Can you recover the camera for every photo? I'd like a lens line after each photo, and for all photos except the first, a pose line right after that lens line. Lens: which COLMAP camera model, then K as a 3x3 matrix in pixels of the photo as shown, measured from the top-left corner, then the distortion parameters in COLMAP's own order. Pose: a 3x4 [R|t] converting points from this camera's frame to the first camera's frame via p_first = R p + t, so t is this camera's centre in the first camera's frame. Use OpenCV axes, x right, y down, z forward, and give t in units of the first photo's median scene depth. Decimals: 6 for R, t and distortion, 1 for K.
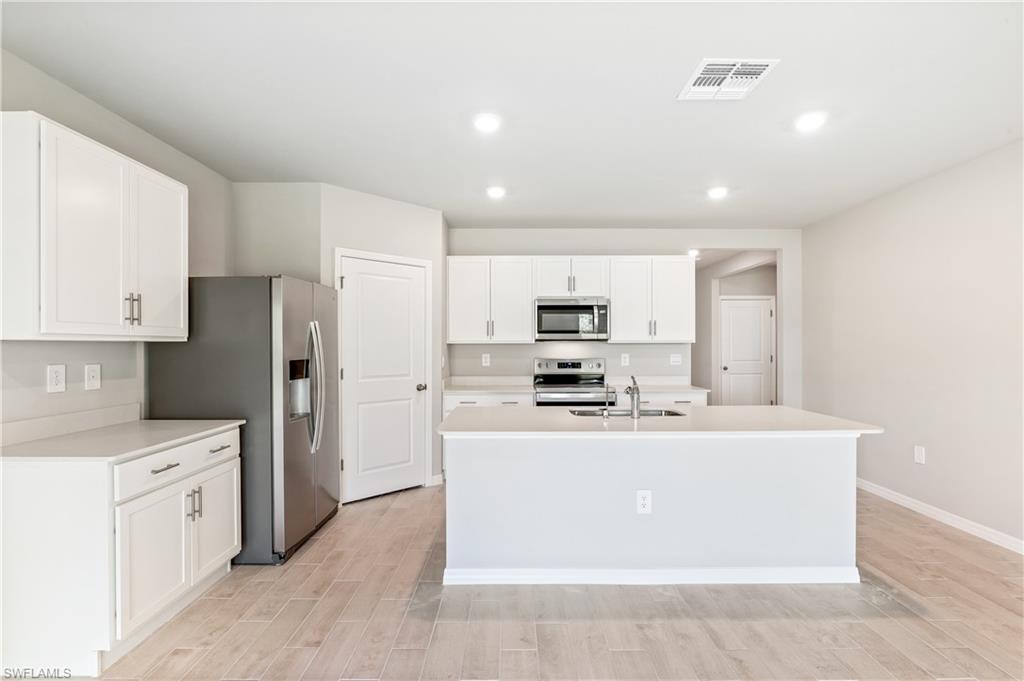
lens RADIAL K [[487.1, 0, 512.0], [0, 487.1, 340.5], [0, 0, 1]] dist [-0.005834, 0.000222]
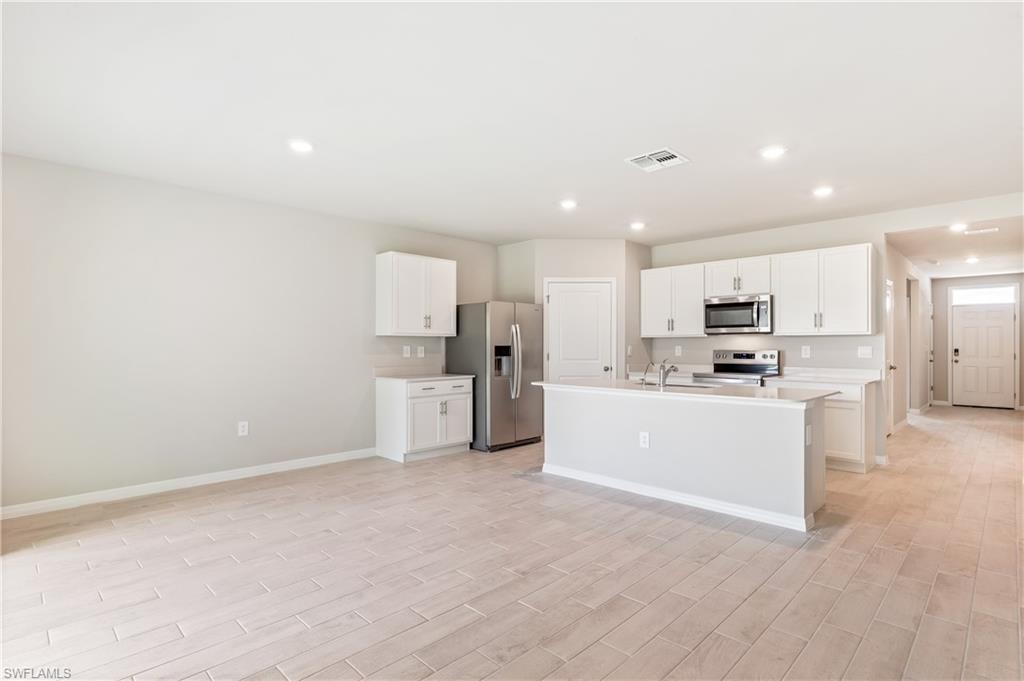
lens RADIAL K [[505.6, 0, 514.6], [0, 505.6, 342.4], [0, 0, 1]] dist [-0.001868, 0.000411]
pose [[0.713532, -0.004004, -0.700611, 0.820616], [0.006279, 0.999980, 0.000680, 0.023008], [0.700595, -0.004884, 0.713543, -0.291139]]
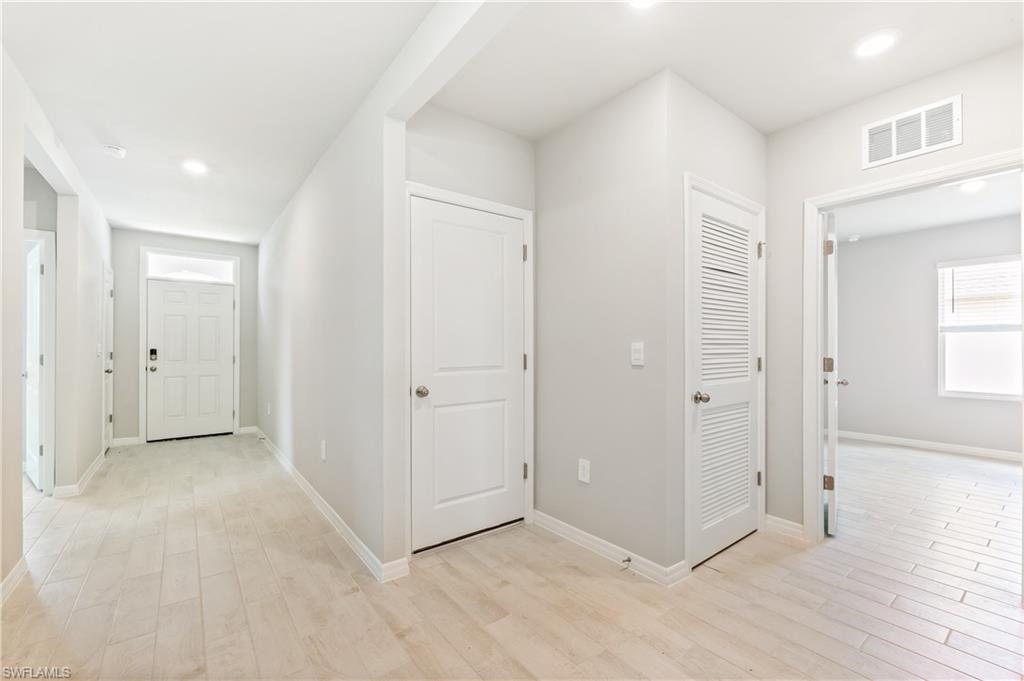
lens RADIAL K [[429.8, 0, 513.9], [0, 429.8, 344.6], [0, 0, 1]] dist [0.000722, 0.000085]
pose [[0.791689, 0.002046, 0.610921, 0.677758], [-0.005854, 0.999974, 0.004238, 0.048442], [-0.610897, -0.006932, 0.791680, 1.603610]]
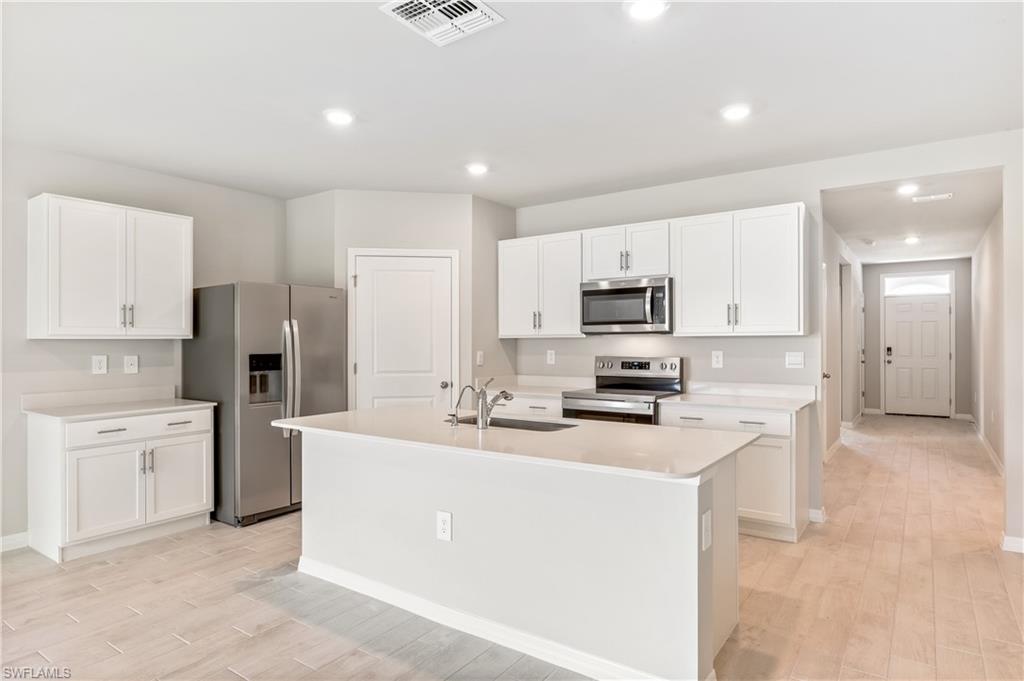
lens RADIAL K [[581.3, 0, 512.0], [0, 581.3, 340.5], [0, 0, 1]] dist [-0.001421, -0.000969]
pose [[0.817545, -0.003700, -0.575853, 0.725637], [0.010251, 0.999914, 0.008129, 0.002357], [0.575774, -0.012549, 0.817513, 0.190562]]
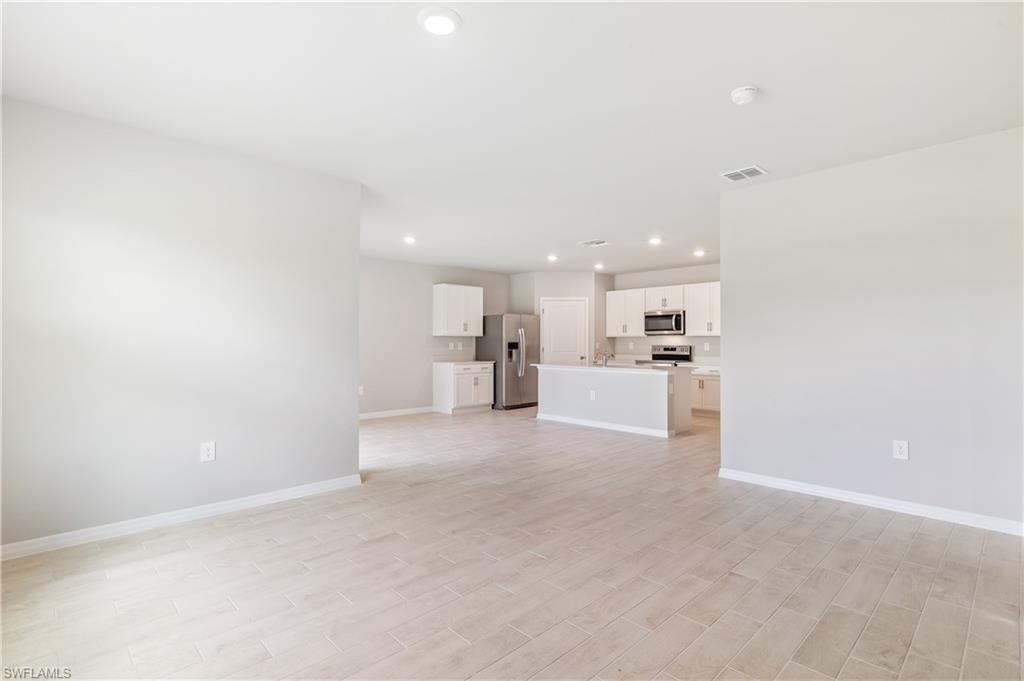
lens RADIAL K [[487.1, 0, 512.0], [0, 487.1, 340.5], [0, 0, 1]] dist [-0.005834, 0.000222]
pose [[0.694886, -0.001608, -0.719118, 1.428012], [0.004888, 0.999985, 0.002486, 0.018900], [0.719103, -0.005242, 0.694884, -0.878845]]
